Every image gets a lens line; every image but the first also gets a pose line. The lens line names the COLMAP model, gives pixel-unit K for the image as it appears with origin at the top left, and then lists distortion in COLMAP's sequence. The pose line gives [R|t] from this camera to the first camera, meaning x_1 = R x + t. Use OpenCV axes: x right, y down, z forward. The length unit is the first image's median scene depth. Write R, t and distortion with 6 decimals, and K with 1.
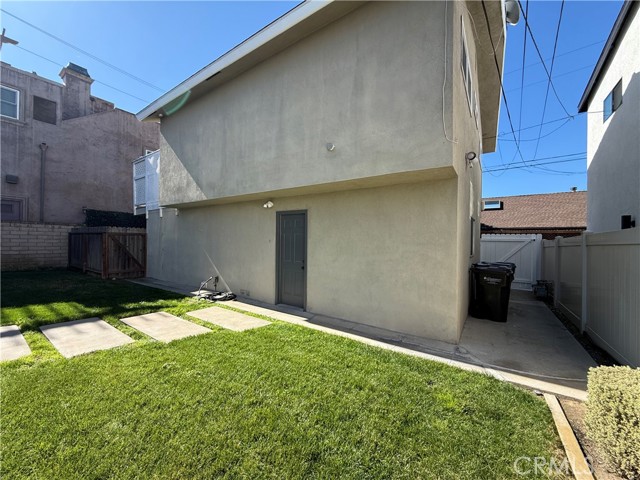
lens RADIAL K [[252.5, 0, 318.4], [0, 252.5, 240.6], [0, 0, 1]] dist [0.001266, -0.000115]
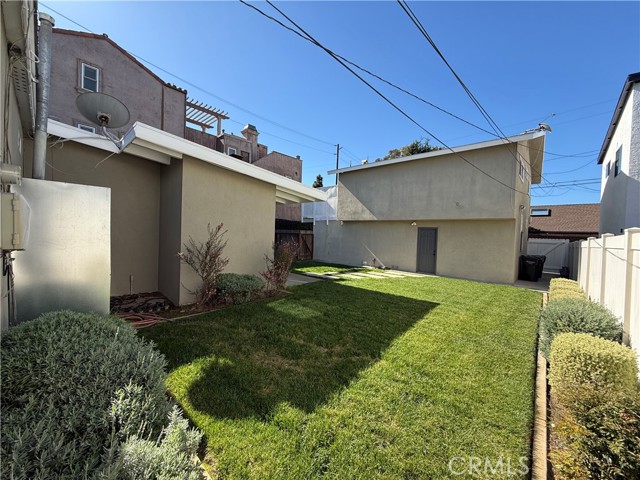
lens RADIAL K [[252.5, 0, 317.9], [0, 252.5, 240.4], [0, 0, 1]] dist [0.001266, -0.000115]
pose [[0.990726, 0.021160, -0.134217, -0.617585], [-0.017929, 0.999521, 0.025235, -0.038828], [0.134686, -0.022594, 0.990631, -1.028885]]
